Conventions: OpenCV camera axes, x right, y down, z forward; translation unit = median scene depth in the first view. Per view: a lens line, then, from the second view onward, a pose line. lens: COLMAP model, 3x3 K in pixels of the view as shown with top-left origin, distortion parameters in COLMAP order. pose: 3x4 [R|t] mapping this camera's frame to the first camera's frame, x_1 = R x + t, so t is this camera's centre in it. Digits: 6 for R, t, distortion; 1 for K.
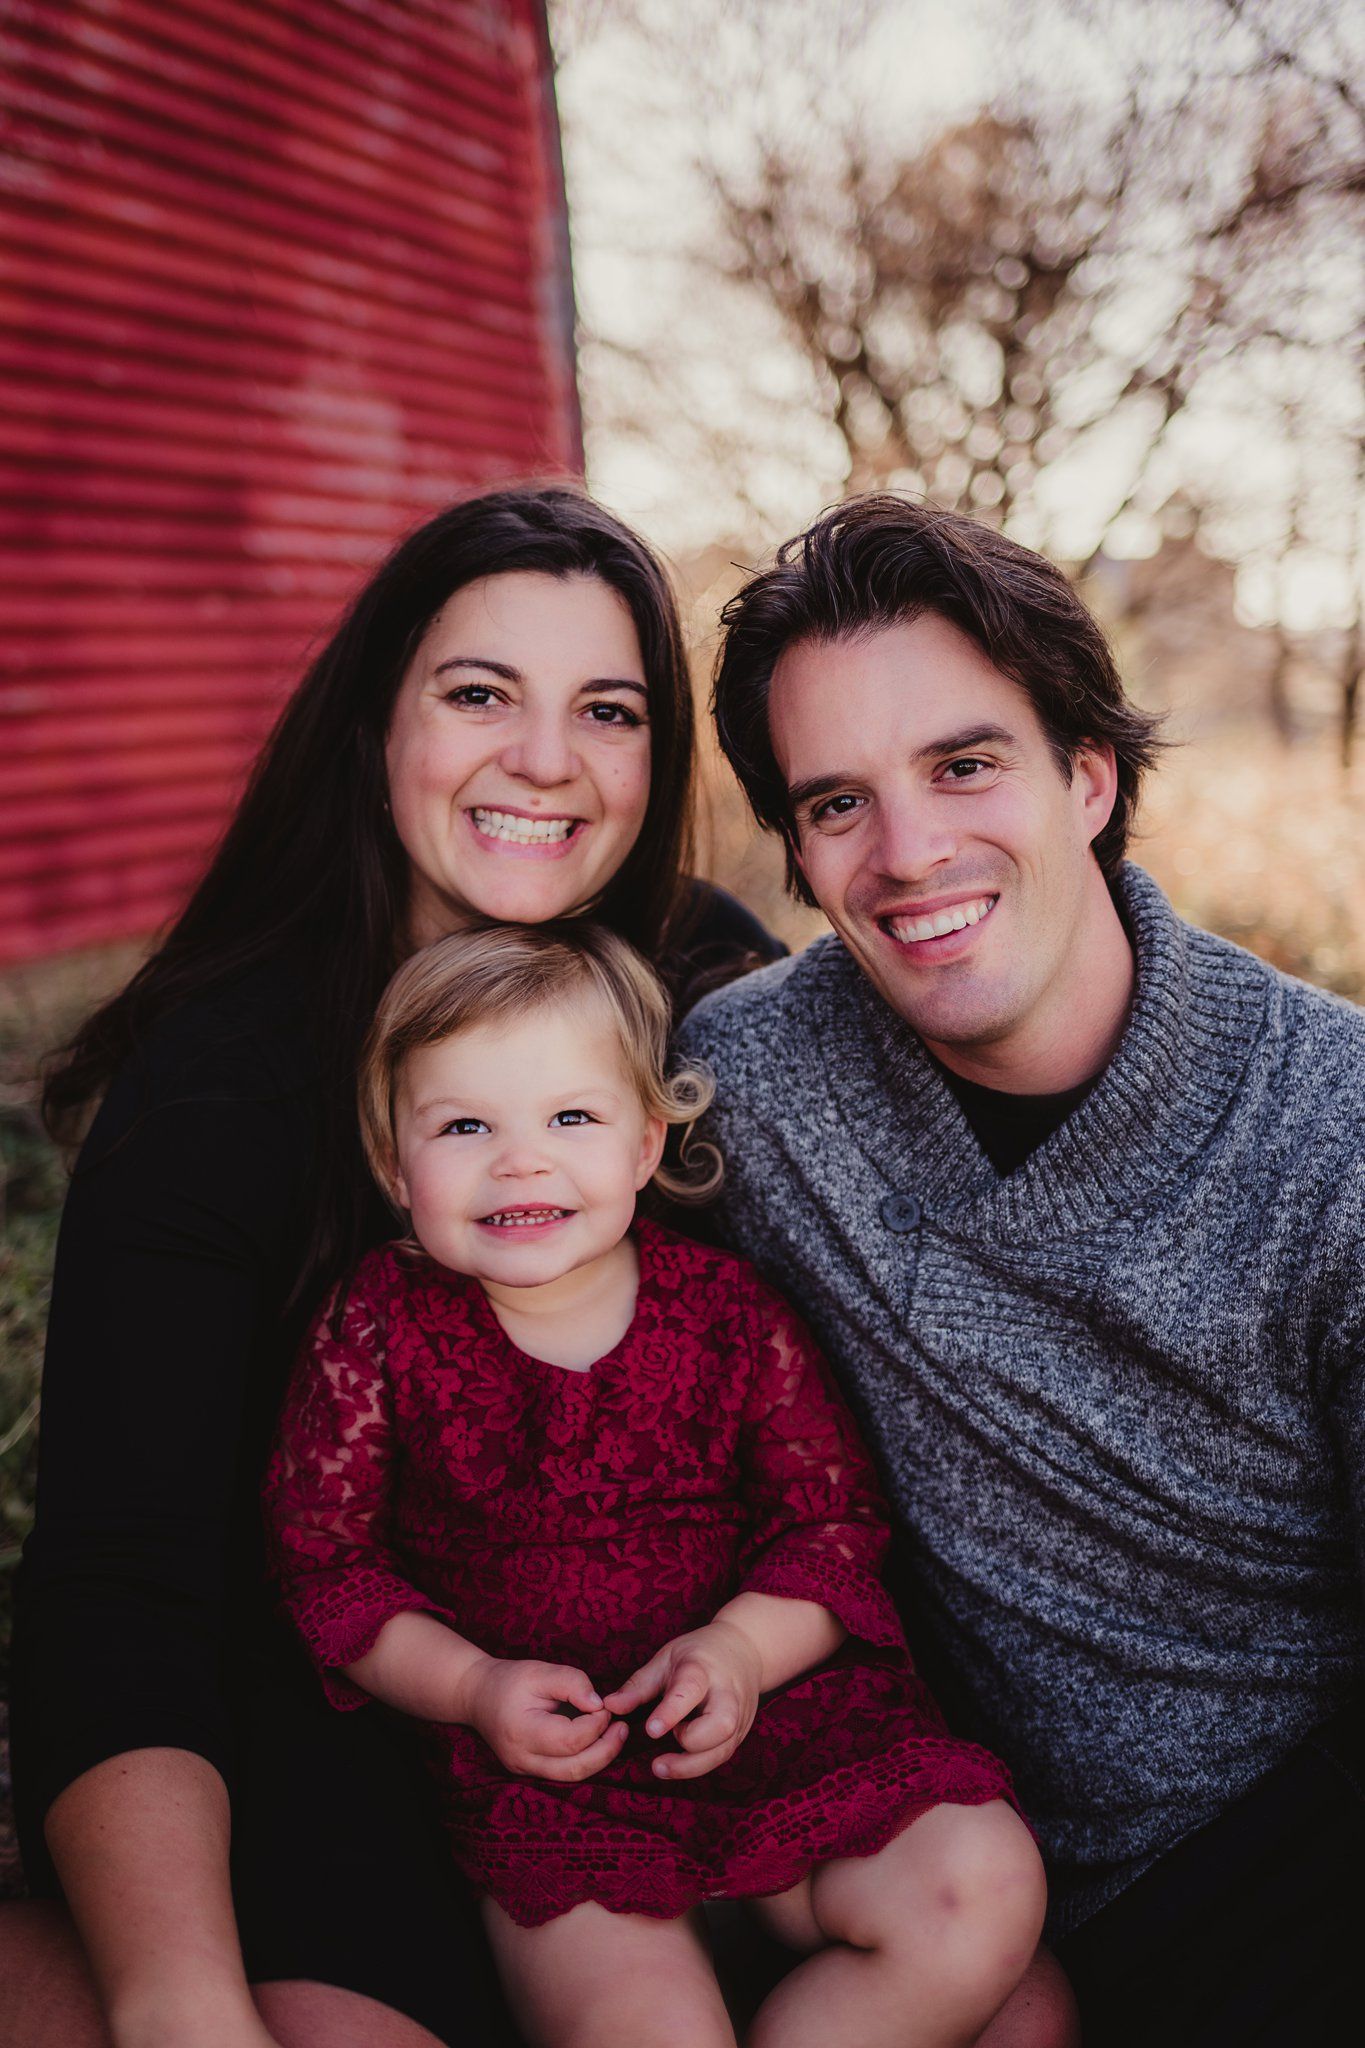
lens RADIAL K [[2060.0, 0, 682.5], [0, 2060.0, 1024.0], [0, 0, 1]] dist [0.000729, 0.003968]
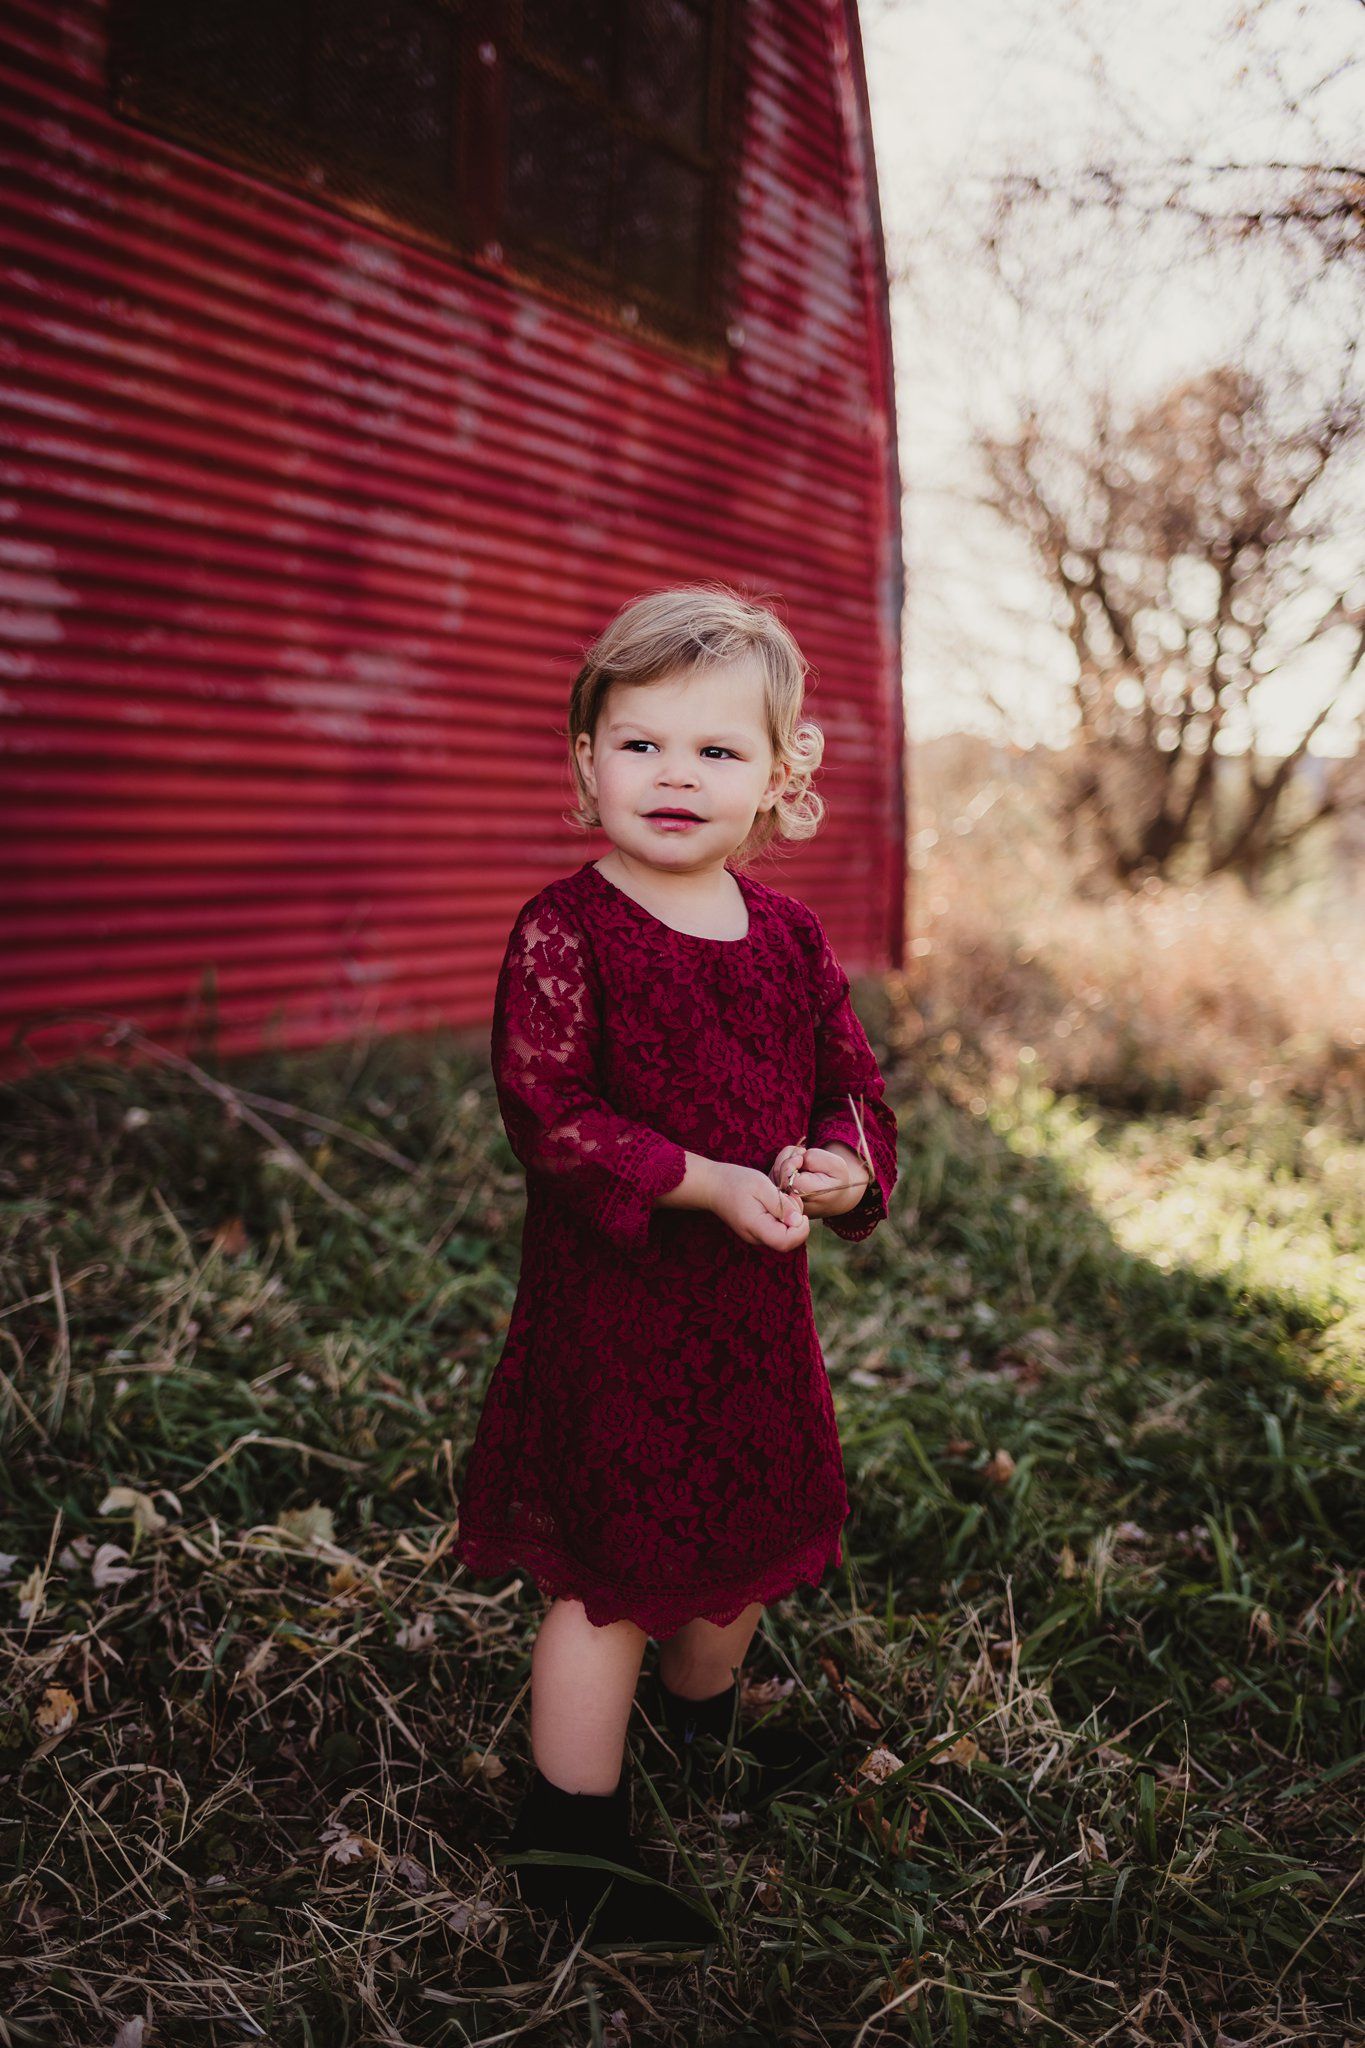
lens RADIAL K [[2060.0, 0, 682.5], [0, 2060.0, 1024.0], [0, 0, 1]] dist [0.000729, 0.003968]
pose [[0.993298, 0.064521, -0.095901, -0.019590], [-0.071324, 0.995044, -0.069285, 0.025579], [0.090955, 0.075661, 0.992977, -0.179737]]
